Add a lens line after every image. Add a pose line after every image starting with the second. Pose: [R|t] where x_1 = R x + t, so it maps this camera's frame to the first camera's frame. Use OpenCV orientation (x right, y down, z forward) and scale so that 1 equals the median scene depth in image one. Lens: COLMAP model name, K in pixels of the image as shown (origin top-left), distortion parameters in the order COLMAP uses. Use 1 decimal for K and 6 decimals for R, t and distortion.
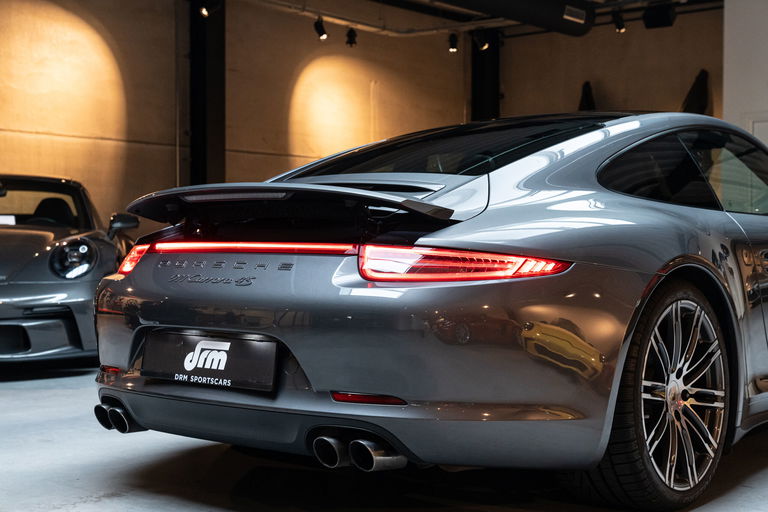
lens RADIAL K [[1163.7, 0, 384.0], [0, 1163.7, 256.0], [0, 0, 1]] dist [0.020856, 0.006770]
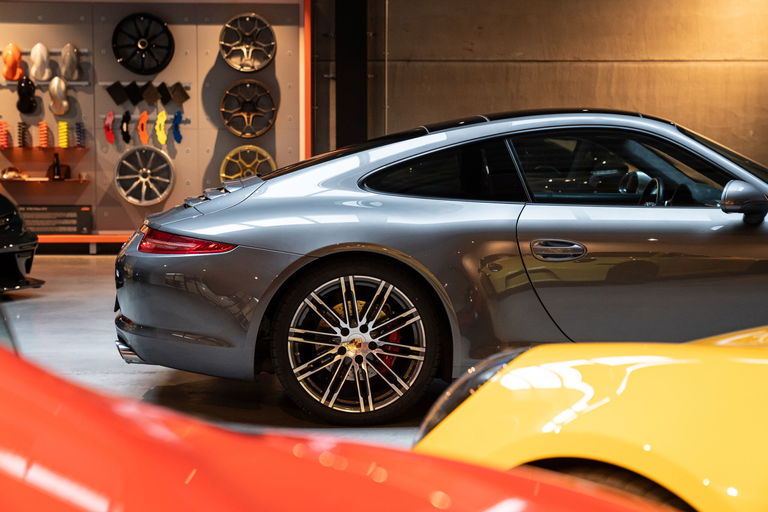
lens RADIAL K [[1479.2, 0, 384.0], [0, 1479.2, 256.0], [0, 0, 1]] dist [0.040789, 0.156651]
pose [[0.658983, 0.058566, -0.749874, 1.539033], [-0.005762, 0.997328, 0.072829, -0.108594], [0.752136, -0.043672, 0.657559, -0.111548]]
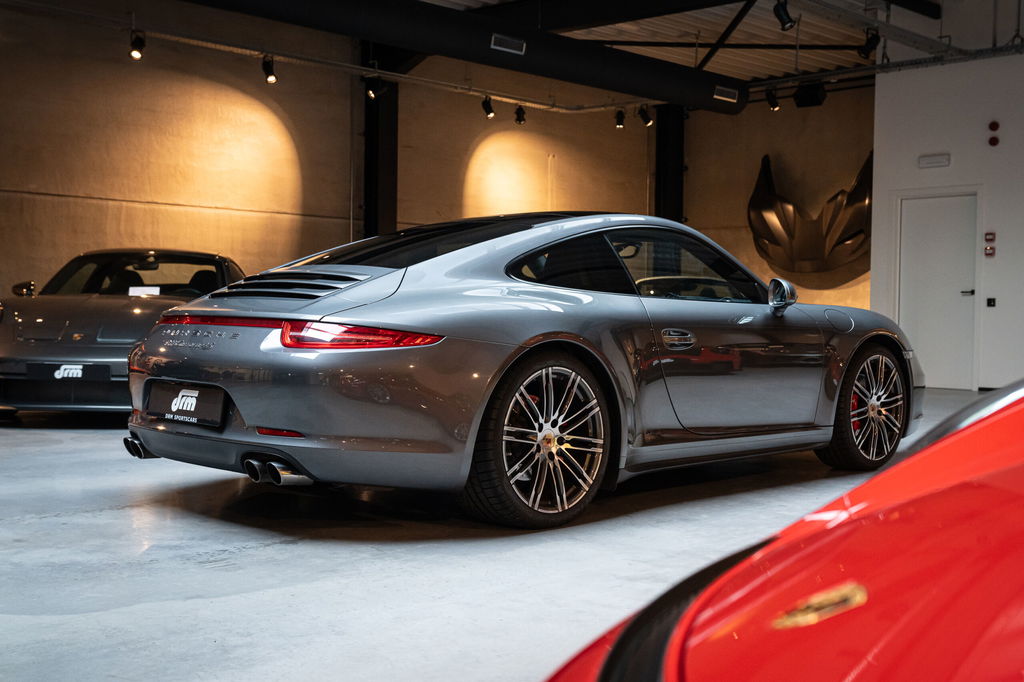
lens RADIAL K [[1217.5, 0, 512.0], [0, 1217.5, 341.0], [0, 0, 1]] dist [0.014025, -0.000566]
pose [[0.993875, 0.016353, -0.109293, 0.348251], [-0.014751, 0.999772, 0.015454, -0.010554], [0.109521, -0.013748, 0.993889, -0.338082]]
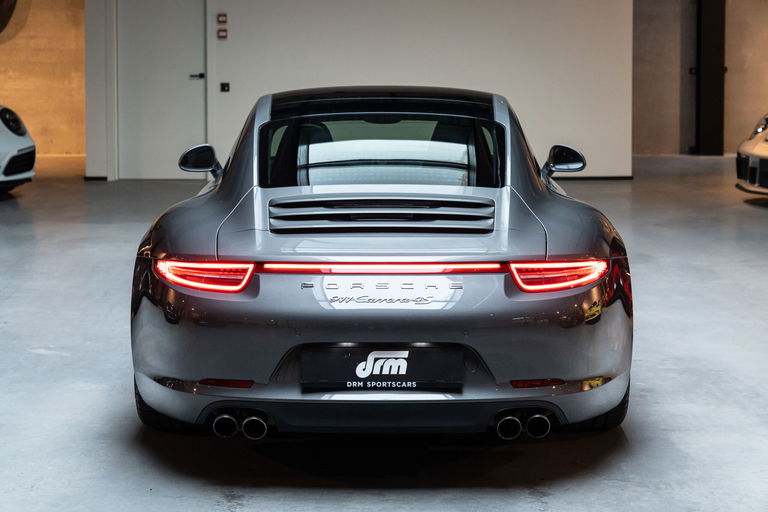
lens RADIAL K [[1479.2, 0, 384.0], [0, 1479.2, 256.0], [0, 0, 1]] dist [0.040789, 0.156651]
pose [[0.763270, -0.096104, 0.638891, -1.008029], [0.003381, 0.989456, 0.144798, -0.220289], [-0.646070, -0.108360, 0.755547, -0.116730]]
